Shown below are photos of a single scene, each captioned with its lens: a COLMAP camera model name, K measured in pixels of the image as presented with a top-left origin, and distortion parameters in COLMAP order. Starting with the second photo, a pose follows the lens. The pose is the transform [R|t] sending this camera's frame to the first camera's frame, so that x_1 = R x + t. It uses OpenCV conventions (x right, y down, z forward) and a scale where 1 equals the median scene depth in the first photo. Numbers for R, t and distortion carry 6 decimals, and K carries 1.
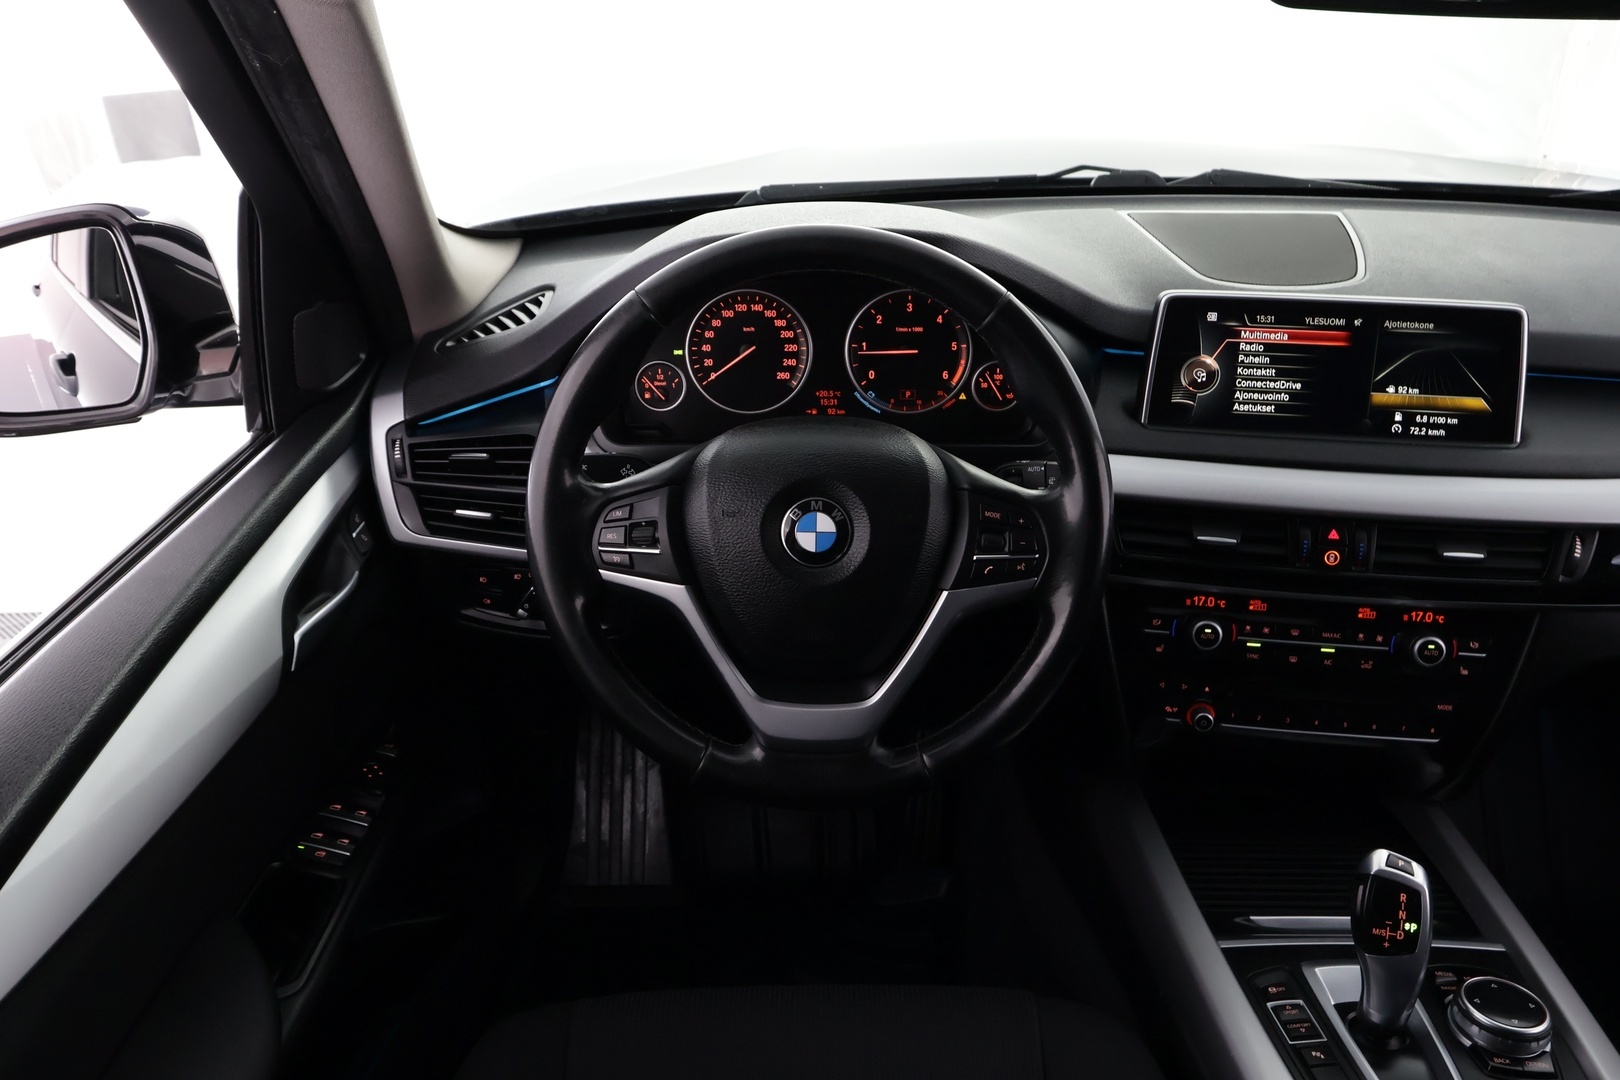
lens RADIAL K [[1267.9, 0, 802.9], [0, 1267.9, 537.0], [0, 0, 1]] dist [0.002452, 0.001671]
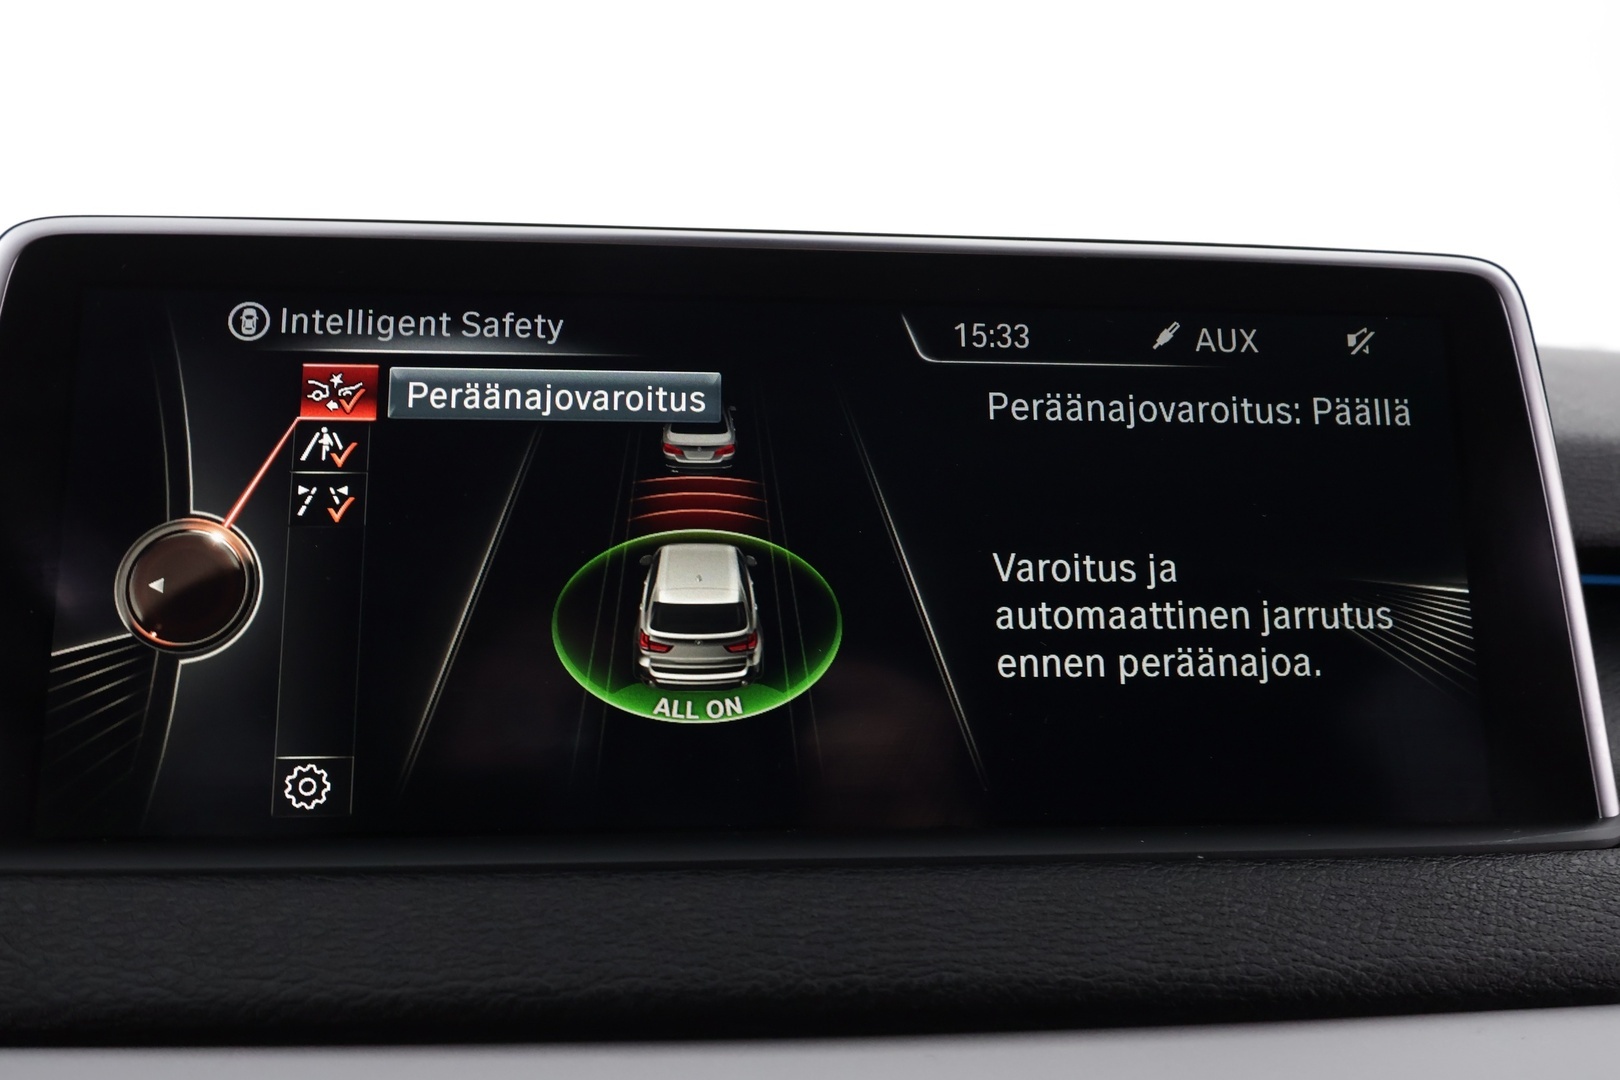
lens RADIAL K [[1267.9, 0, 811.6], [0, 1267.9, 539.3], [0, 0, 1]] dist [0.002452, 0.001671]
pose [[0.973994, -0.010260, 0.226343, 0.371839], [0.090113, 0.934108, -0.345430, -0.055282], [-0.207885, 0.356843, 0.910740, 0.801763]]
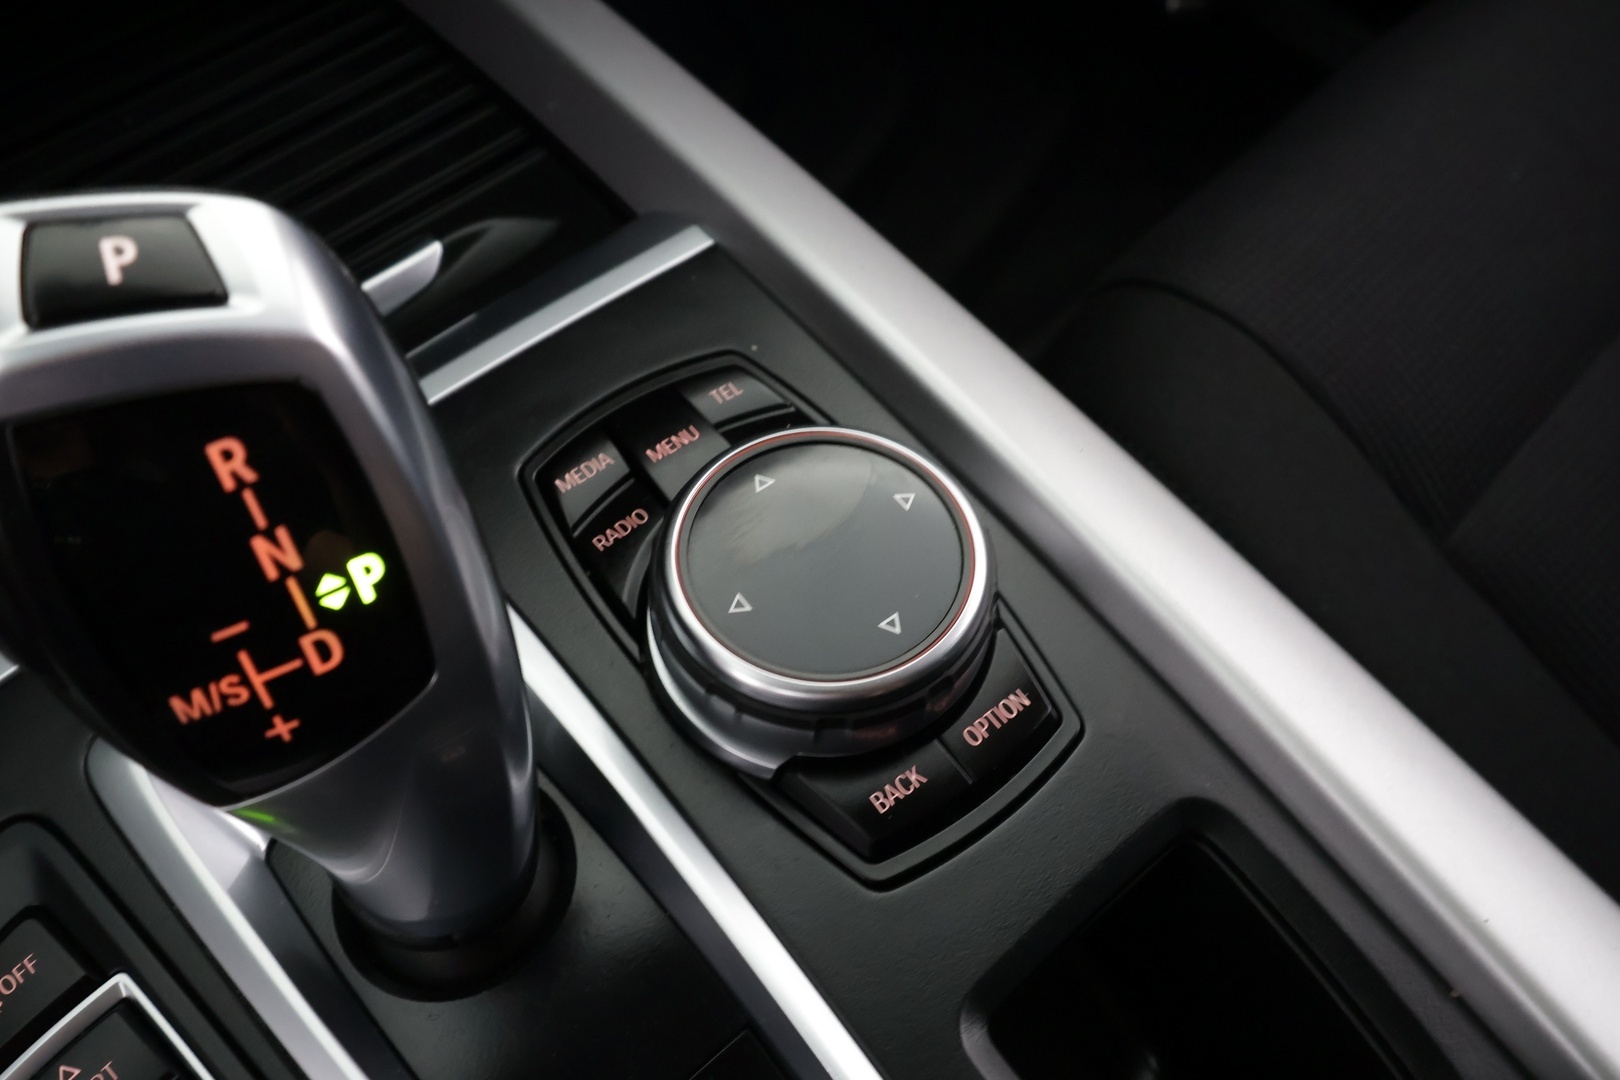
lens RADIAL K [[1267.9, 0, 803.3], [0, 1267.9, 551.3], [0, 0, 1]] dist [0.002452, 0.001671]
pose [[0.718934, -0.582924, 0.378595, 0.379612], [0.229492, 0.713203, 0.662326, 0.168719], [-0.656100, -0.389284, 0.646522, 0.701488]]
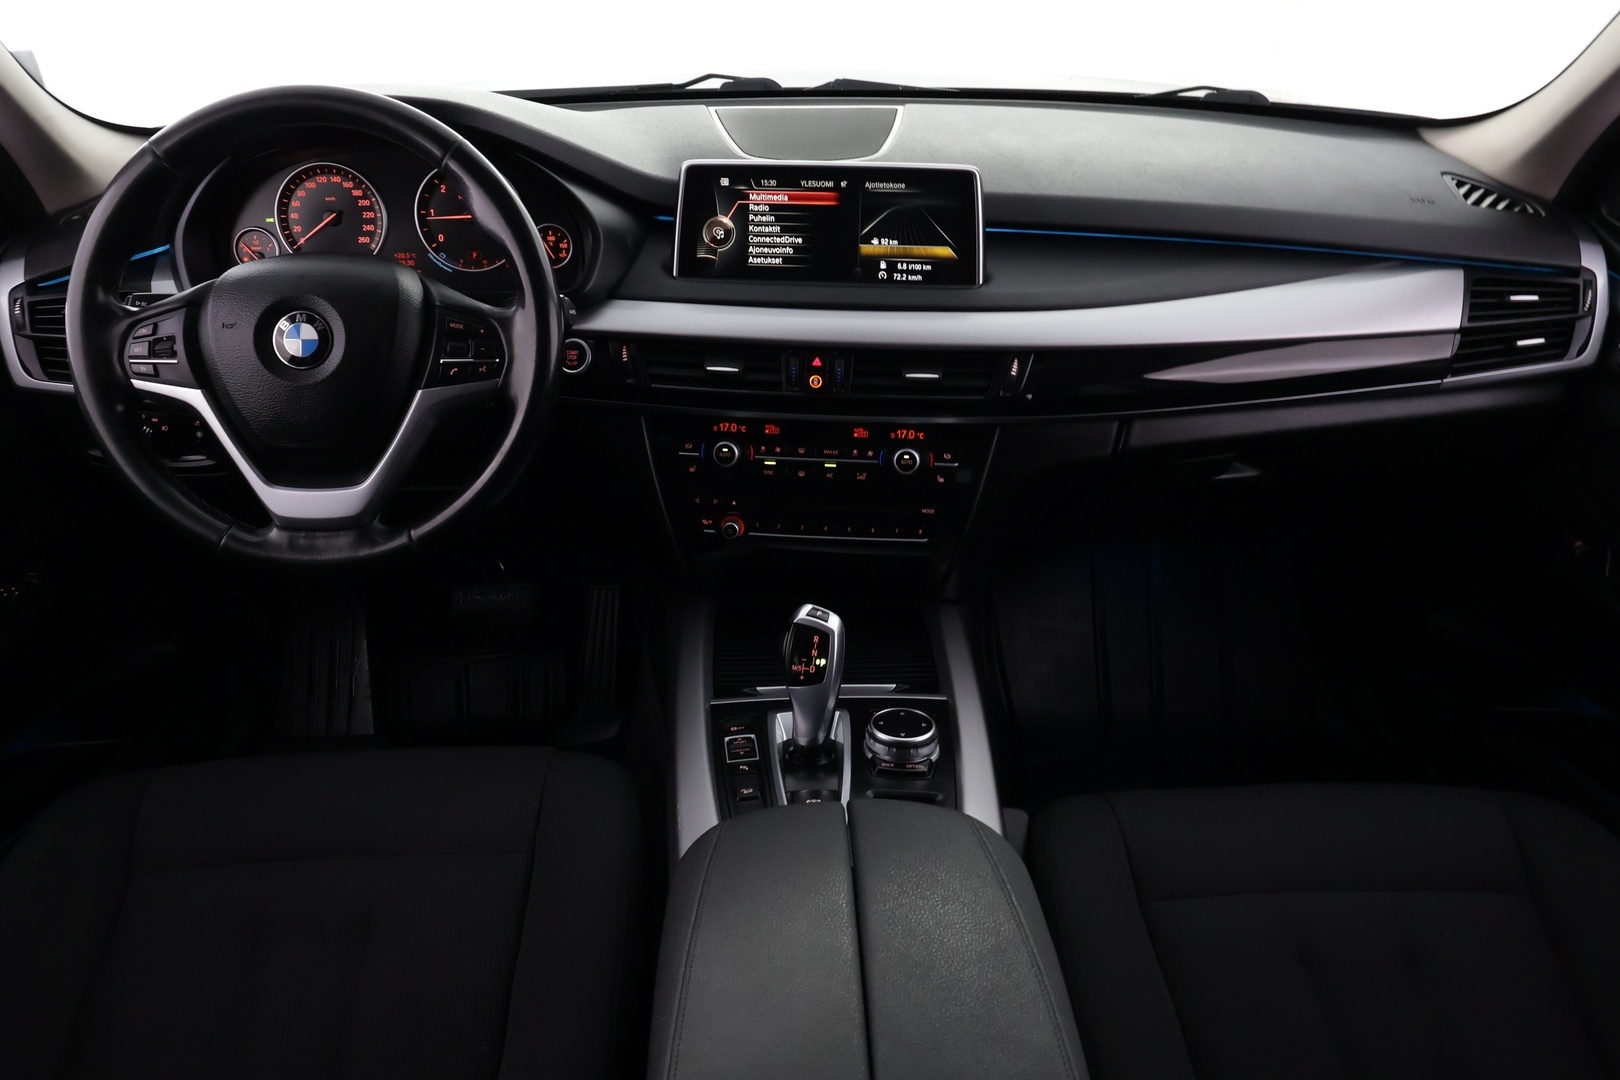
lens RADIAL K [[1267.9, 0, 798.6], [0, 1267.9, 530.6], [0, 0, 1]] dist [0.002452, 0.001671]
pose [[0.998952, -0.021666, 0.040317, 0.339287], [0.021213, 0.999707, 0.011639, 0.136915], [-0.040558, -0.010772, 0.999119, -0.176607]]
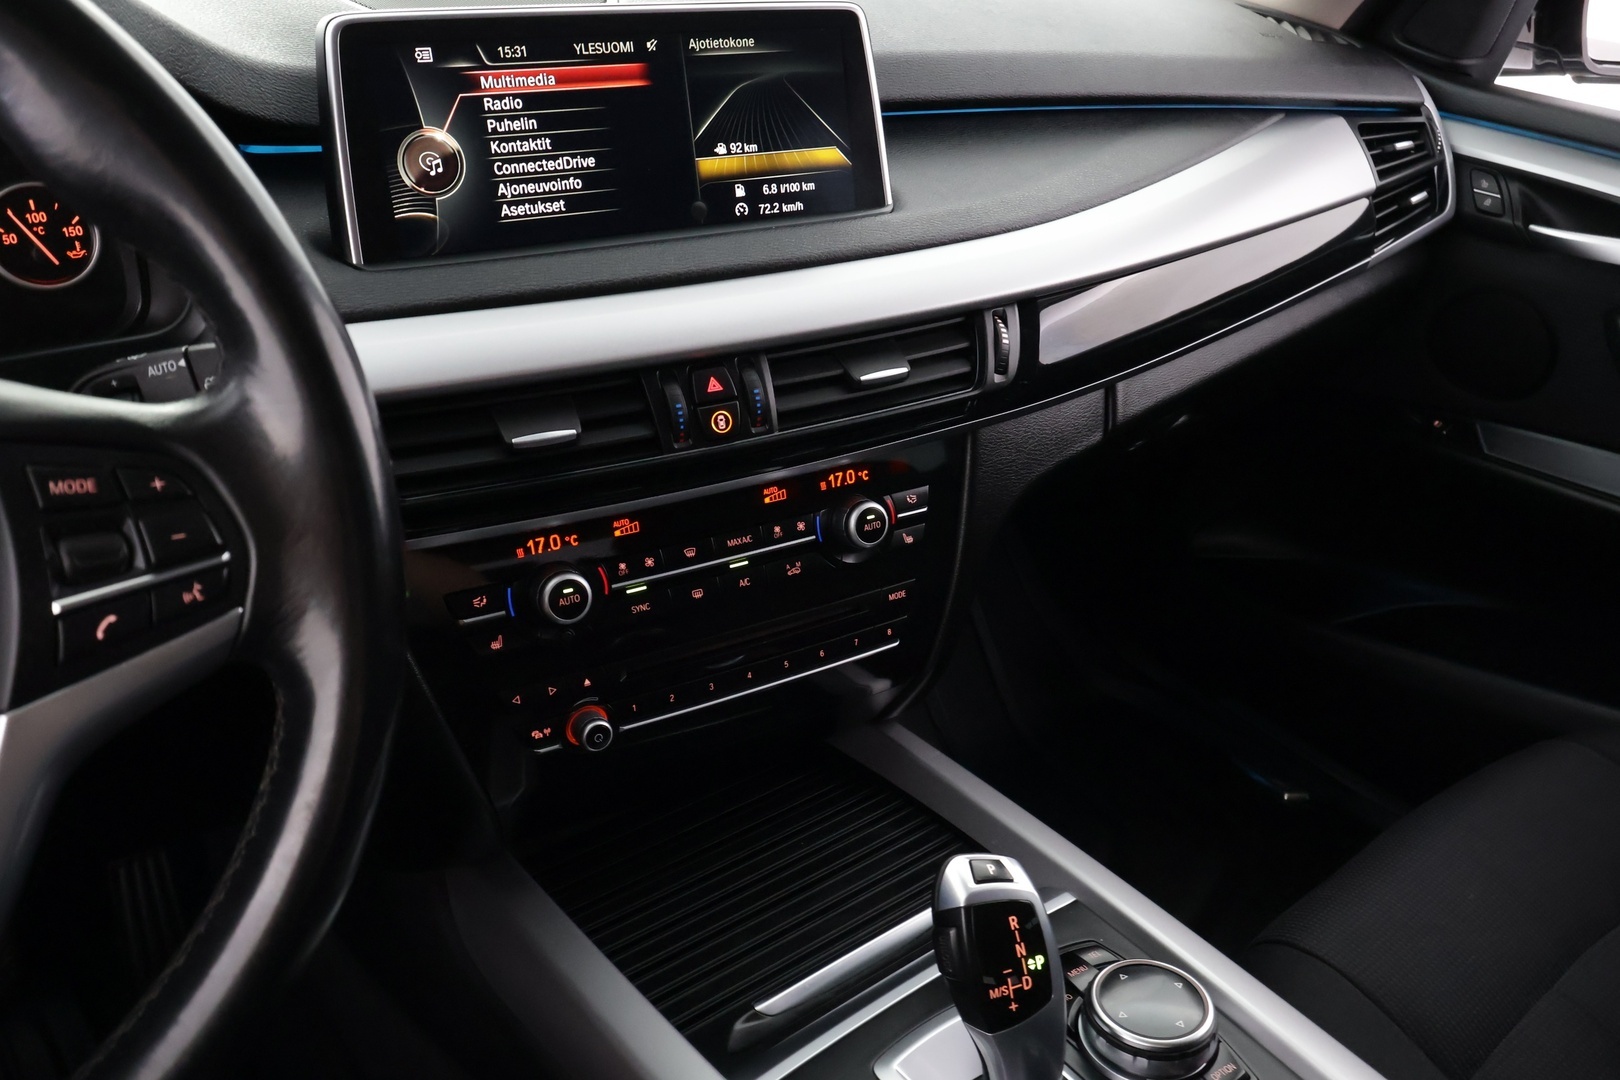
lens RADIAL K [[1267.9, 0, 802.5], [0, 1267.9, 538.5], [0, 0, 1]] dist [0.002452, 0.001671]
pose [[0.788796, -0.272839, 0.550780, 0.087156], [0.244071, 0.961442, 0.126723, 0.002291], [-0.564118, 0.034471, 0.824974, 0.451511]]
